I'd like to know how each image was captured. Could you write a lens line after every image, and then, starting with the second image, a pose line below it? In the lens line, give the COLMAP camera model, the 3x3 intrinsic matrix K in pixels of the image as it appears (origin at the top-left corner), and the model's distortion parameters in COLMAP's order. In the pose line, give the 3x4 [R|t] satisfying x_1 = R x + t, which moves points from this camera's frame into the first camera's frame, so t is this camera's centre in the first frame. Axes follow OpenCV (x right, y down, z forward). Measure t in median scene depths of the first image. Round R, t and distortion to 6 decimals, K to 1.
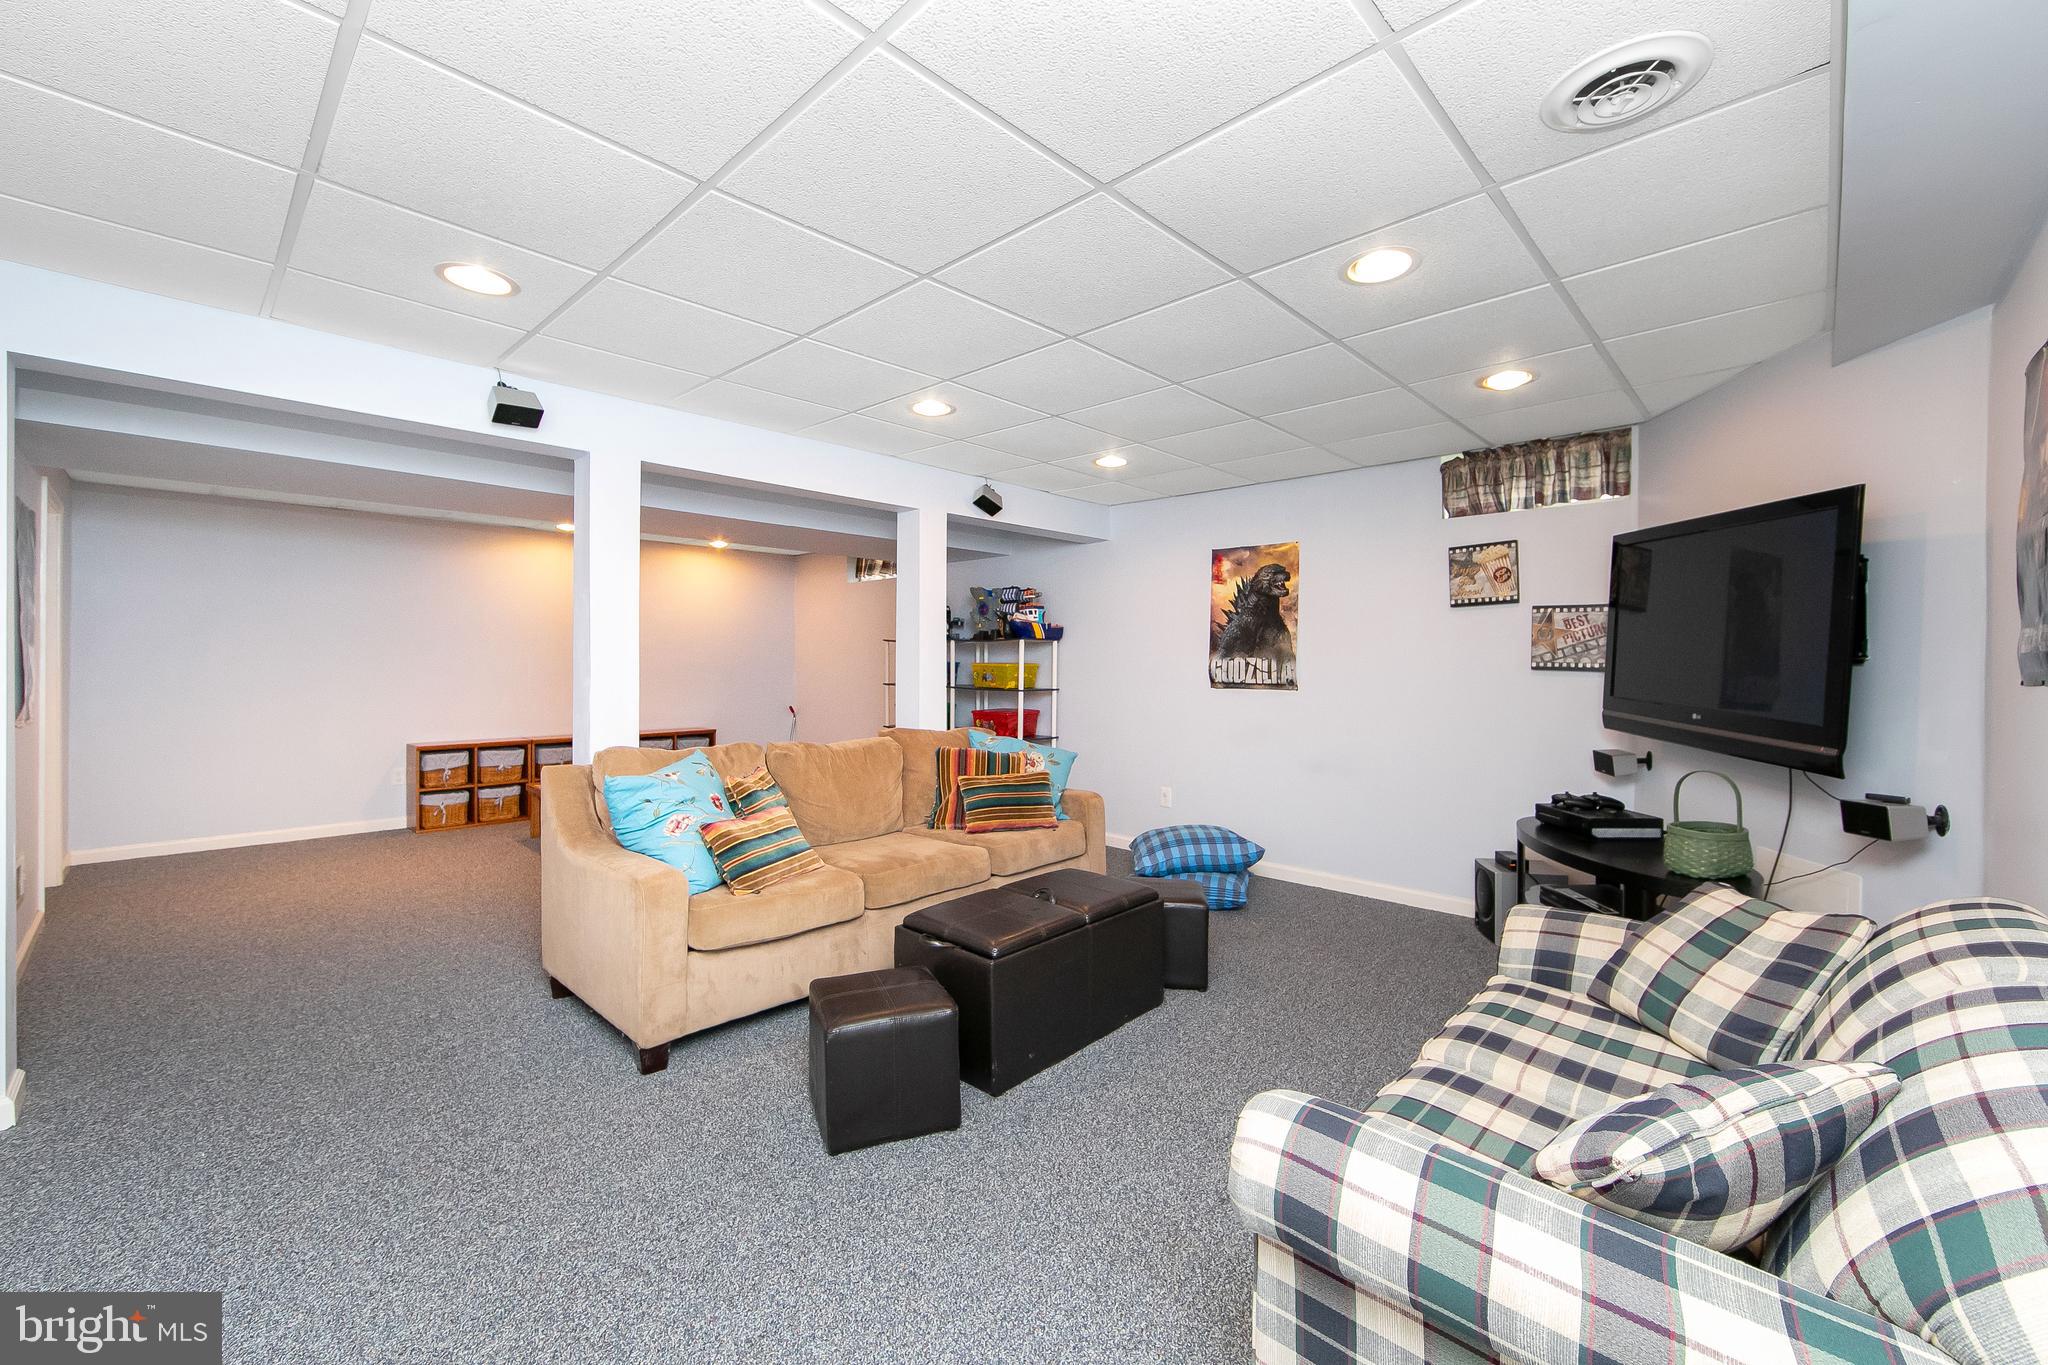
lens RADIAL K [[815.8, 0, 1027.5], [0, 815.8, 687.3], [0, 0, 1]] dist [-0.001235, -0.000047]
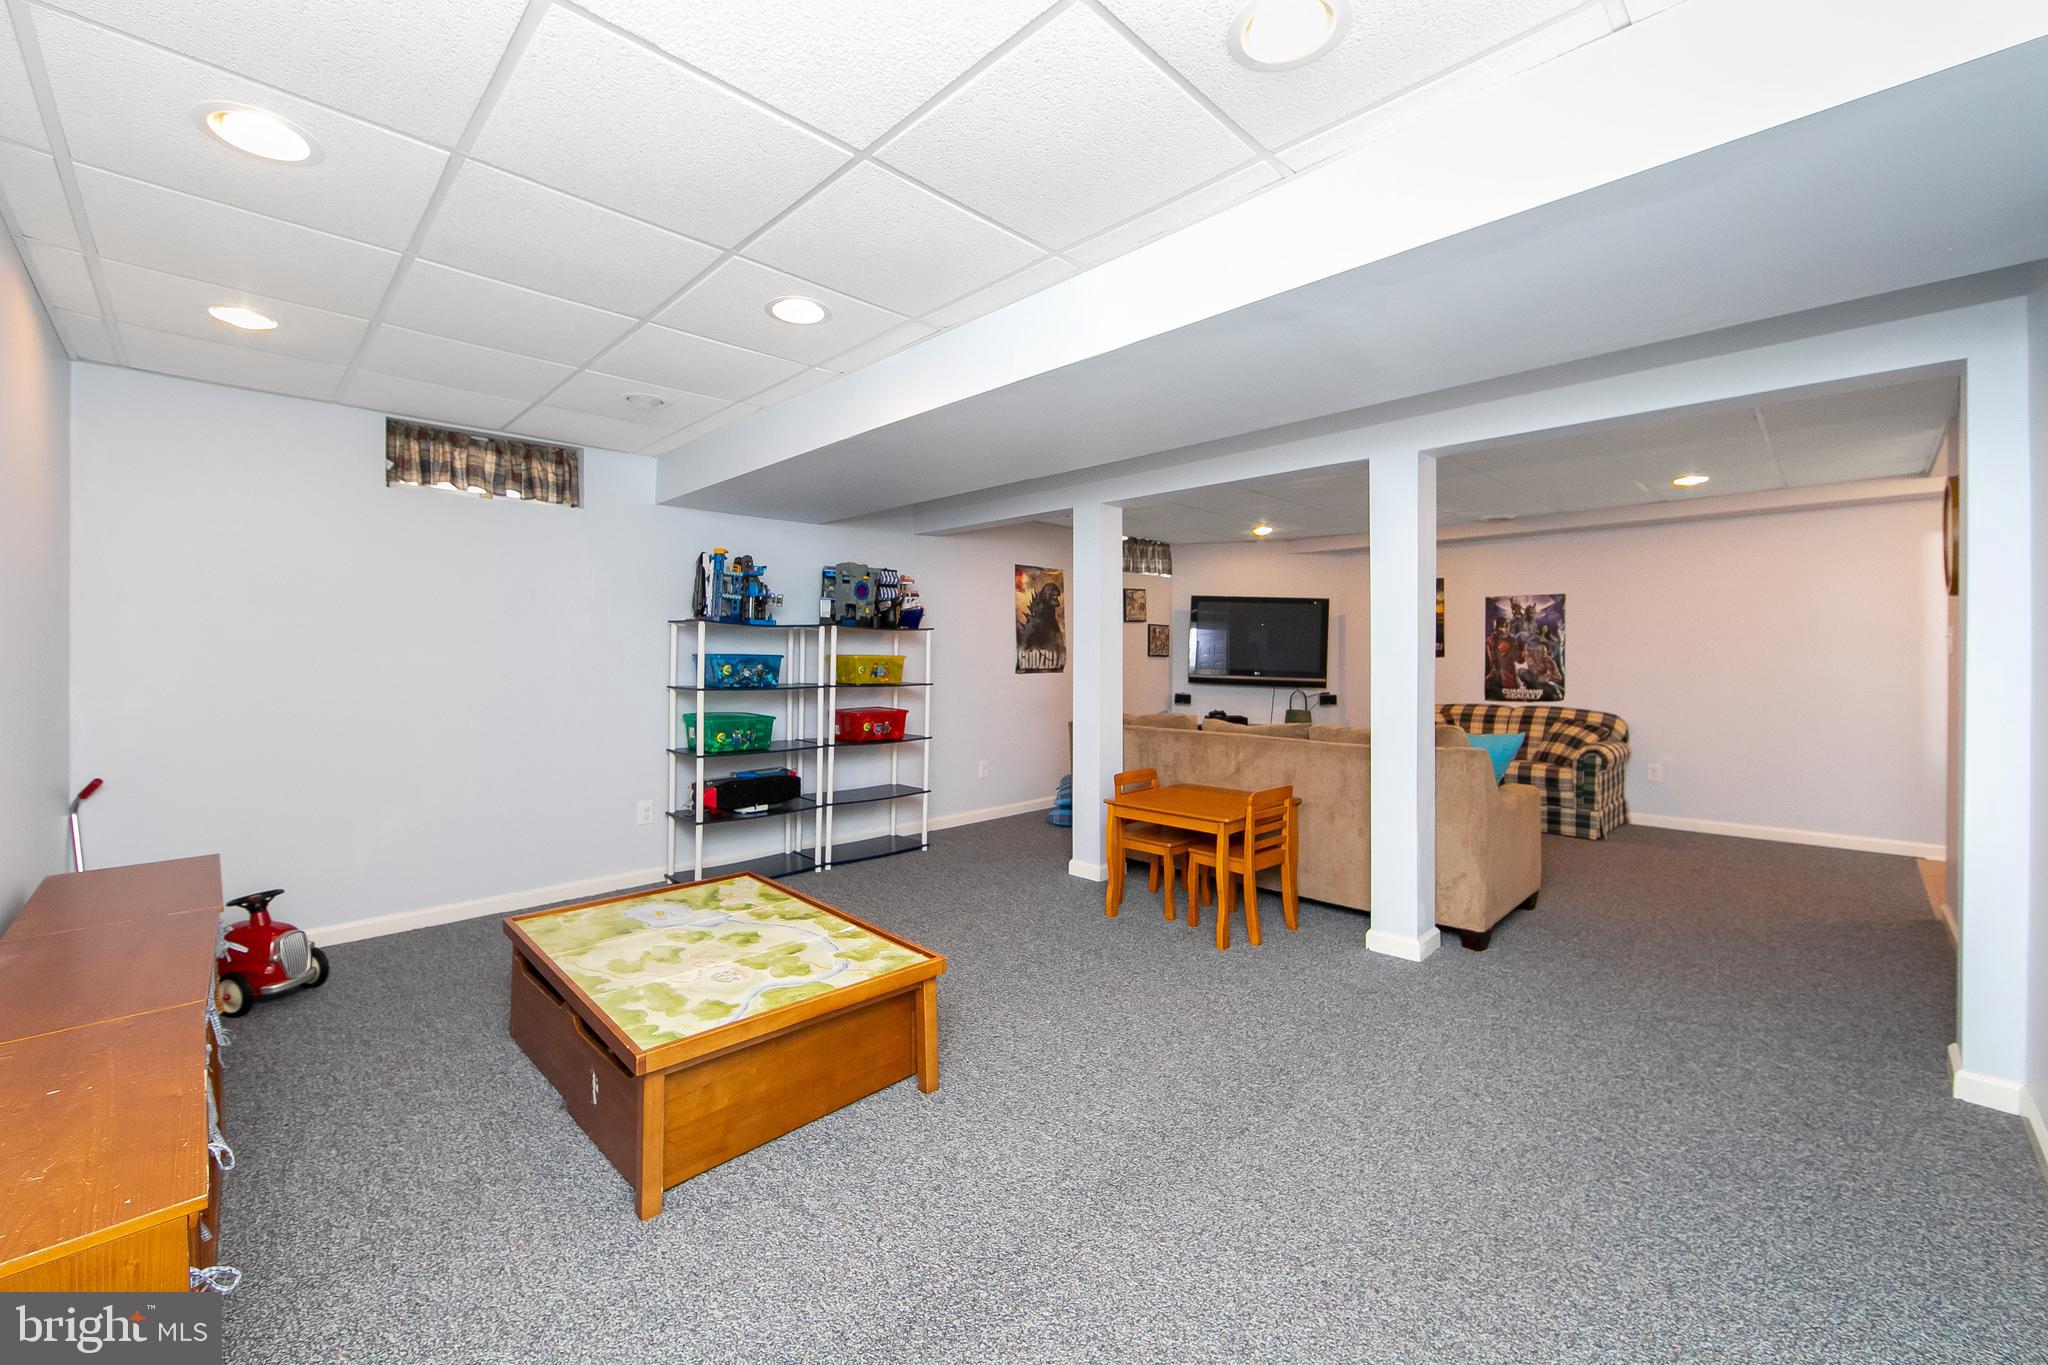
lens RADIAL K [[815.8, 0, 1027.5], [0, 815.8, 687.3], [0, 0, 1]] dist [-0.001235, -0.000047]
pose [[0.021552, -0.041440, 0.998909, -1.074450], [0.034025, 0.998592, 0.040693, -0.029986], [-0.999189, 0.033111, 0.022932, 0.990149]]
